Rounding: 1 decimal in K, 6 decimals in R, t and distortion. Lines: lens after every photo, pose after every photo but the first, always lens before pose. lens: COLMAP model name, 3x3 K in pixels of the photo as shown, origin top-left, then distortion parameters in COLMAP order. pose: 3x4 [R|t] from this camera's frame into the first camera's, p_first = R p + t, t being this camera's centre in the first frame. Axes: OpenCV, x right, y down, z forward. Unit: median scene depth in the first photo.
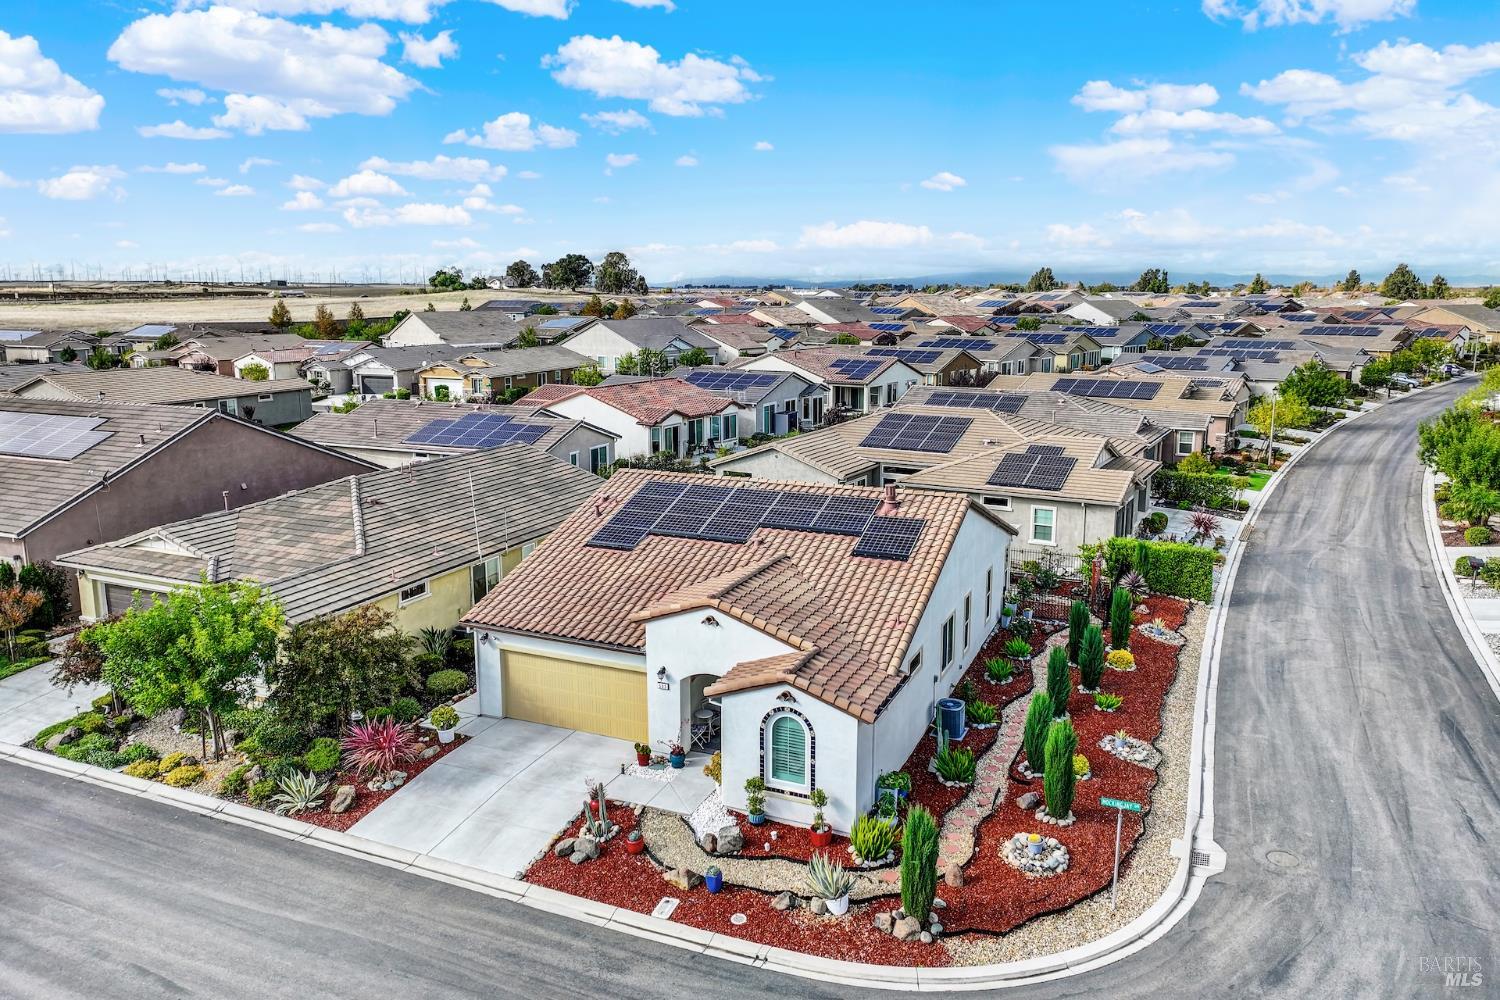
lens RADIAL K [[1068.5, 0, 750.0], [0, 1068.5, 500.0], [0, 0, 1]] dist [-0.003406, -0.002562]
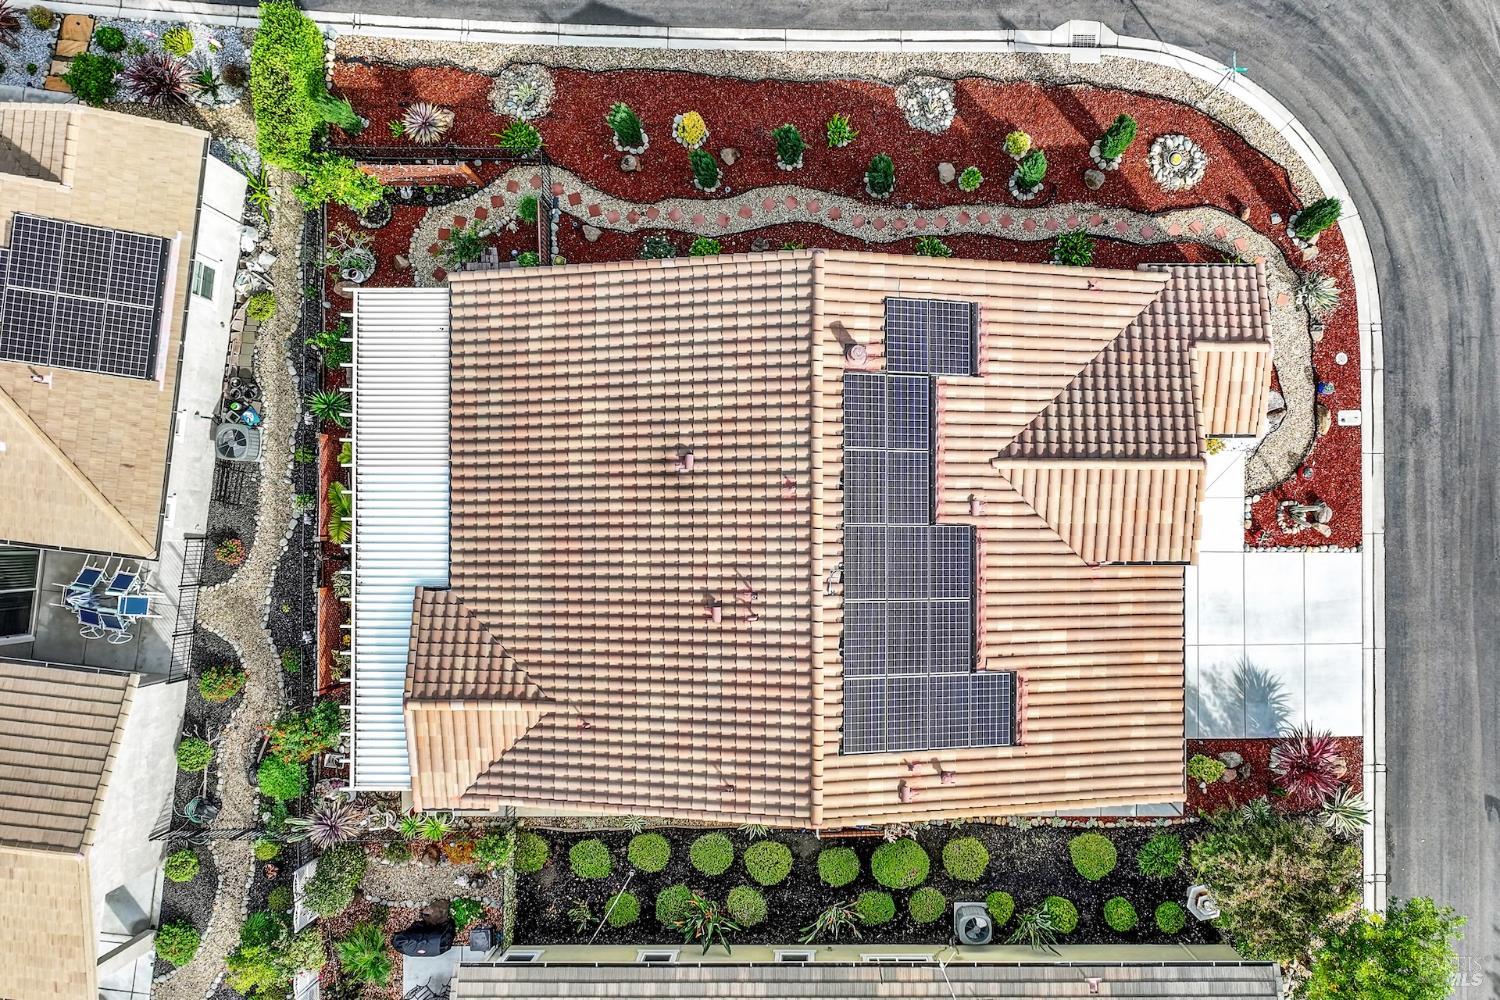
lens RADIAL K [[1068.5, 0, 750.0], [0, 1068.5, 500.0], [0, 0, 1]] dist [-0.003406, -0.002562]
pose [[-0.394488, -0.918774, 0.015274, 0.087030], [0.172238, -0.057605, 0.983370, -0.926791], [-0.902615, 0.390558, 0.180972, 1.339385]]
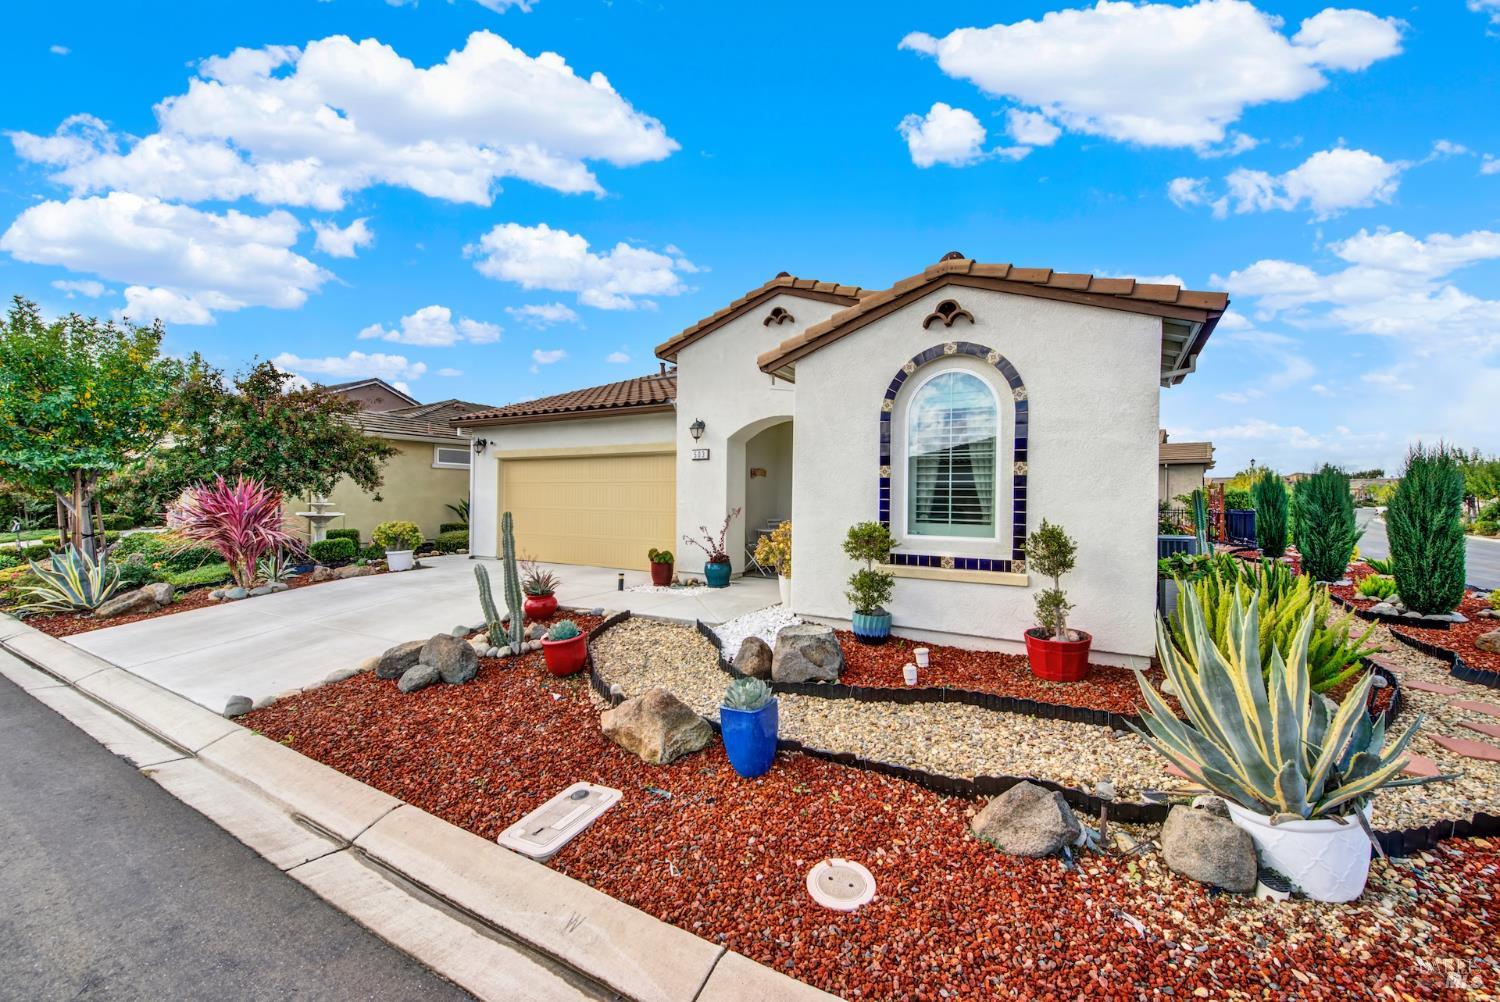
lens RADIAL K [[609.1, 0, 749.8], [0, 609.1, 505.3], [0, 0, 1]] dist [-0.002743, -0.000615]
pose [[0.992804, 0.014334, -0.118887, -0.013999], [-0.036385, 0.981981, -0.185445, 0.306657], [0.114086, 0.188436, 0.975436, 0.777217]]
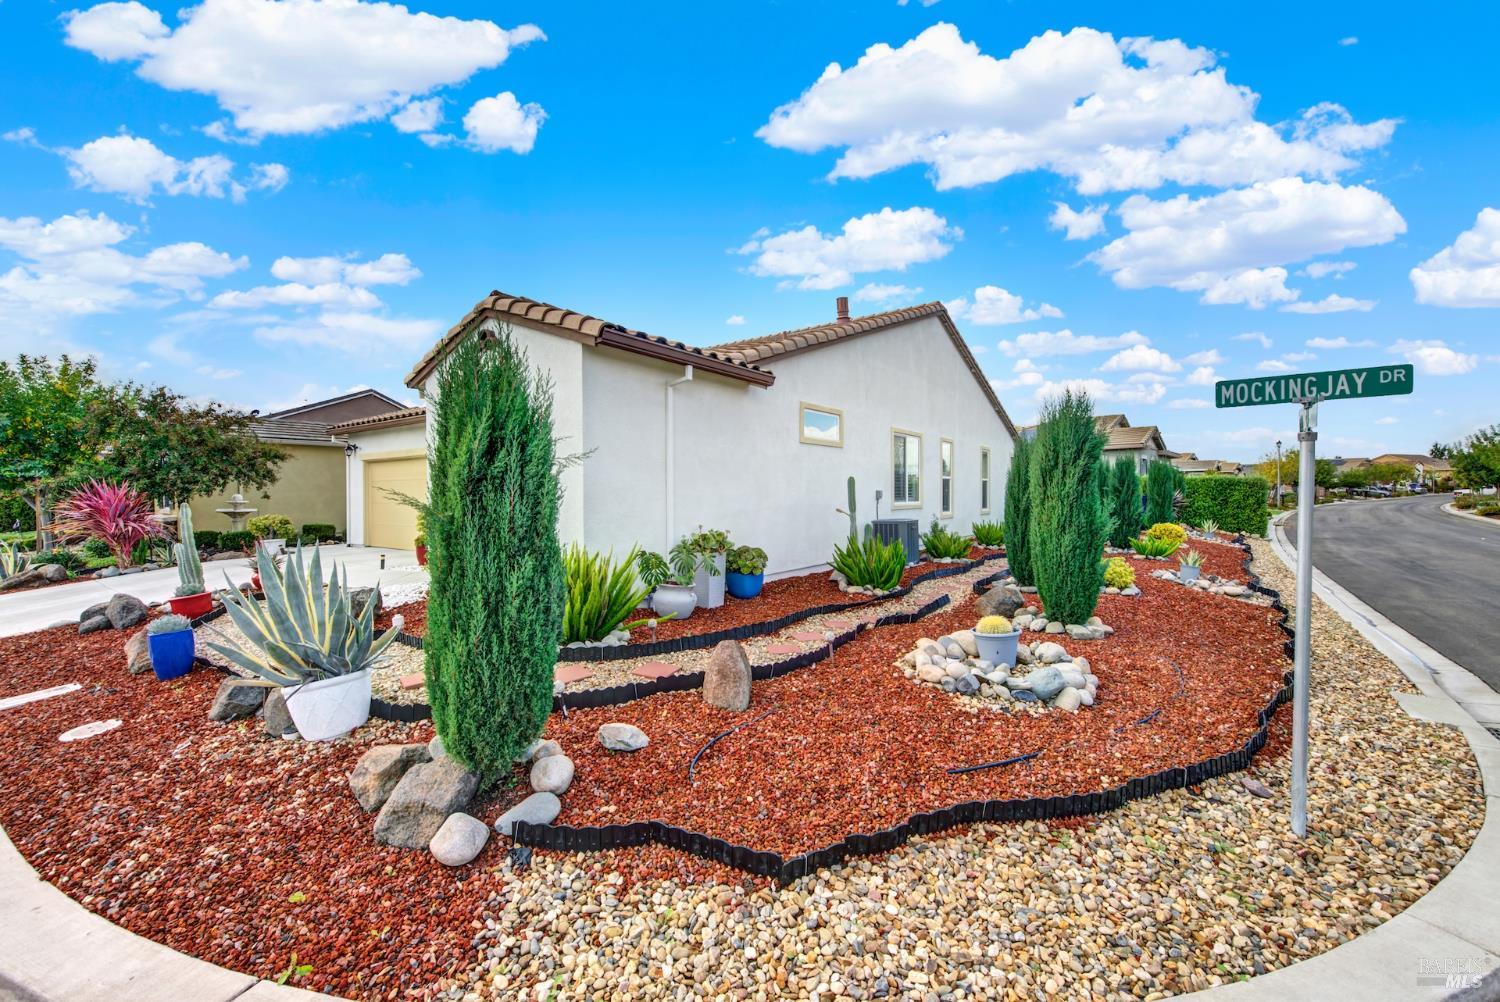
lens RADIAL K [[609.1, 0, 749.8], [0, 609.1, 505.3], [0, 0, 1]] dist [-0.002743, -0.000615]
pose [[0.975260, 0.001559, -0.221057, 0.227246], [-0.040605, 0.984224, -0.172202, 0.311935], [0.217302, 0.176918, 0.959938, 0.759100]]
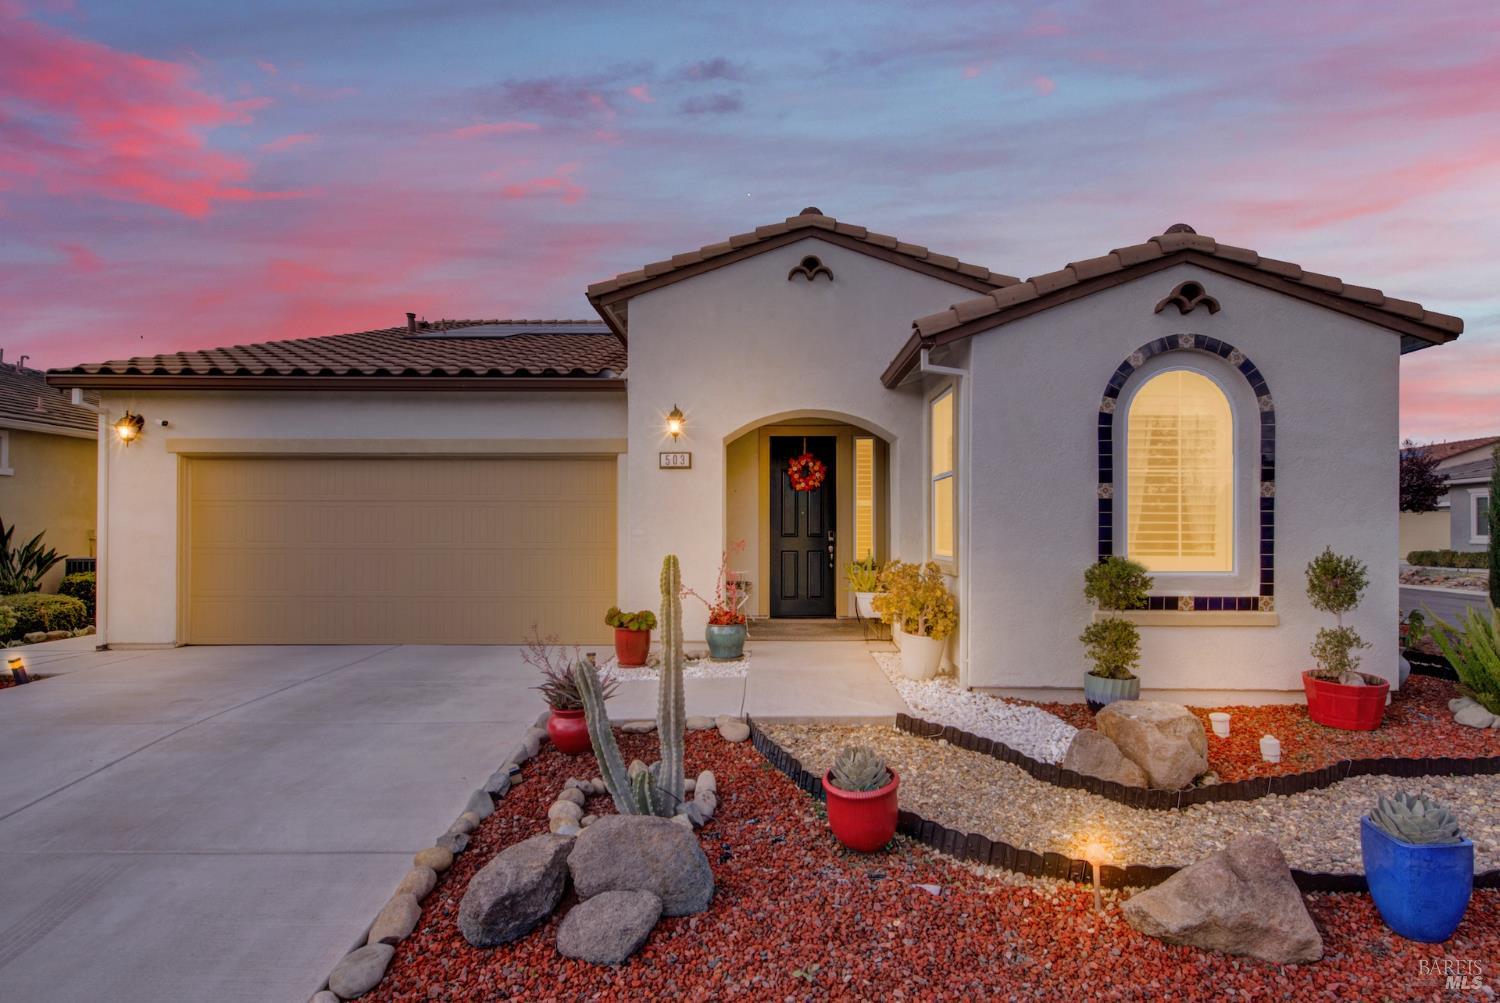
lens RADIAL K [[754.4, 0, 776.2], [0, 754.4, 532.6], [0, 0, 1]] dist [-0.004504, -0.000840]
pose [[0.916527, 0.001740, 0.399970, -0.183778], [0.074527, 0.981735, -0.175050, 0.291561], [-0.392969, 0.190247, 0.899656, 0.854672]]
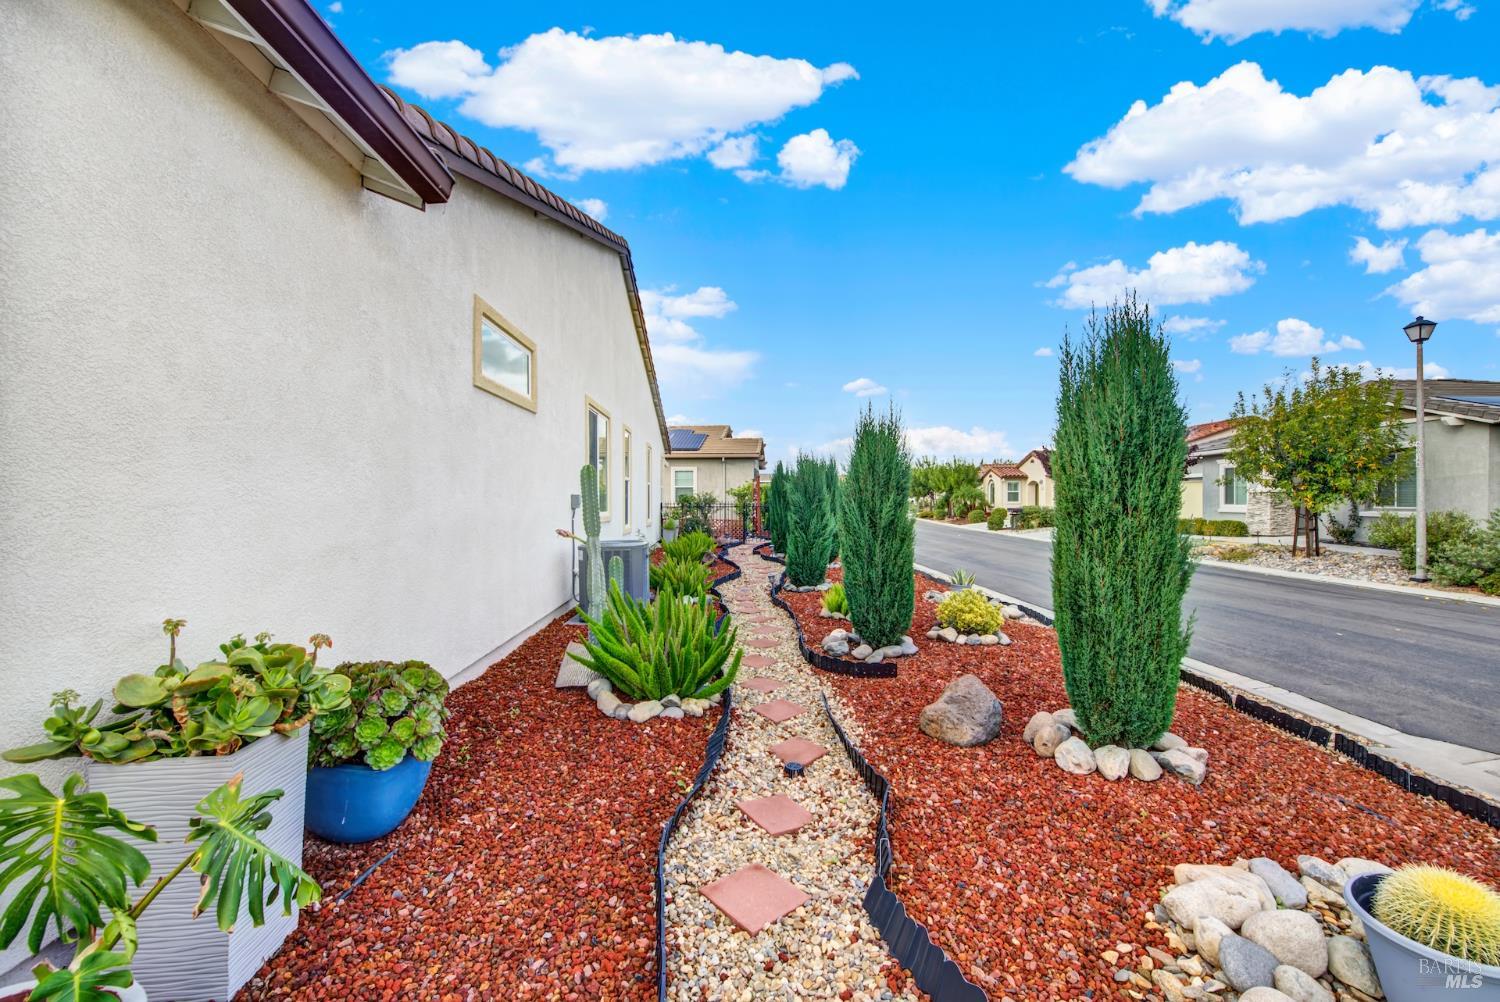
lens RADIAL K [[605.2, 0, 758.1], [0, 605.2, 504.5], [0, 0, 1]] dist [-0.002625, -0.000231]
pose [[0.891279, -0.000355, 0.453455, 0.163519], [0.085957, 0.982001, -0.168182, 0.273132], [-0.445234, 0.188875, 0.875267, 0.956071]]
